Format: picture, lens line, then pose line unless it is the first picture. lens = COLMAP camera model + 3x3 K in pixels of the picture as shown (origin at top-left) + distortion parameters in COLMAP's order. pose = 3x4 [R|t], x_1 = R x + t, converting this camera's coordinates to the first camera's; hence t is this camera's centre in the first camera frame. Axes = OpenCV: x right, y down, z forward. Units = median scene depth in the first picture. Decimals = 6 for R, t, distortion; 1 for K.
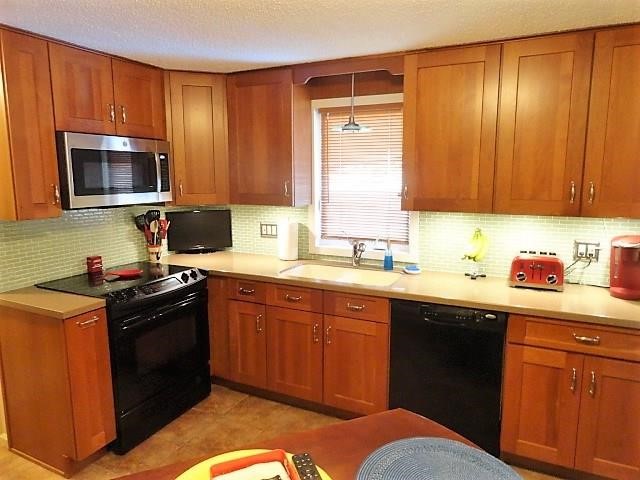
lens RADIAL K [[441.7, 0, 319.5], [0, 441.7, 239.0], [0, 0, 1]] dist [-0.001253, -0.002369]
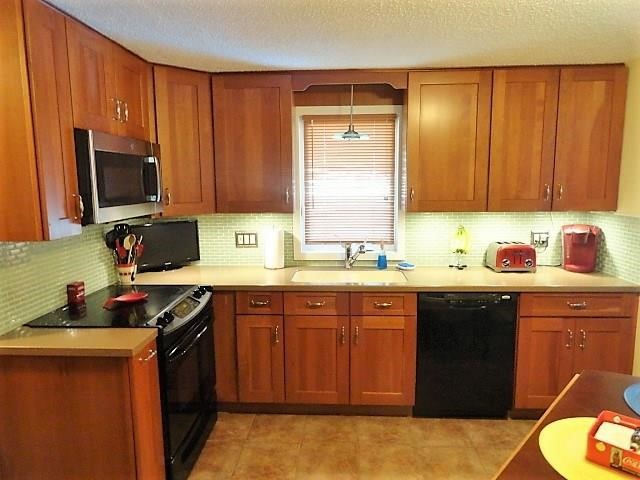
lens RADIAL K [[441.7, 0, 320.5], [0, 441.7, 240.0], [0, 0, 1]] dist [-0.001253, -0.002369]
pose [[0.918055, -0.060430, 0.391819, -0.421051], [0.066858, 0.997759, -0.002767, -0.006940], [-0.390774, 0.028737, 0.920038, 0.073870]]
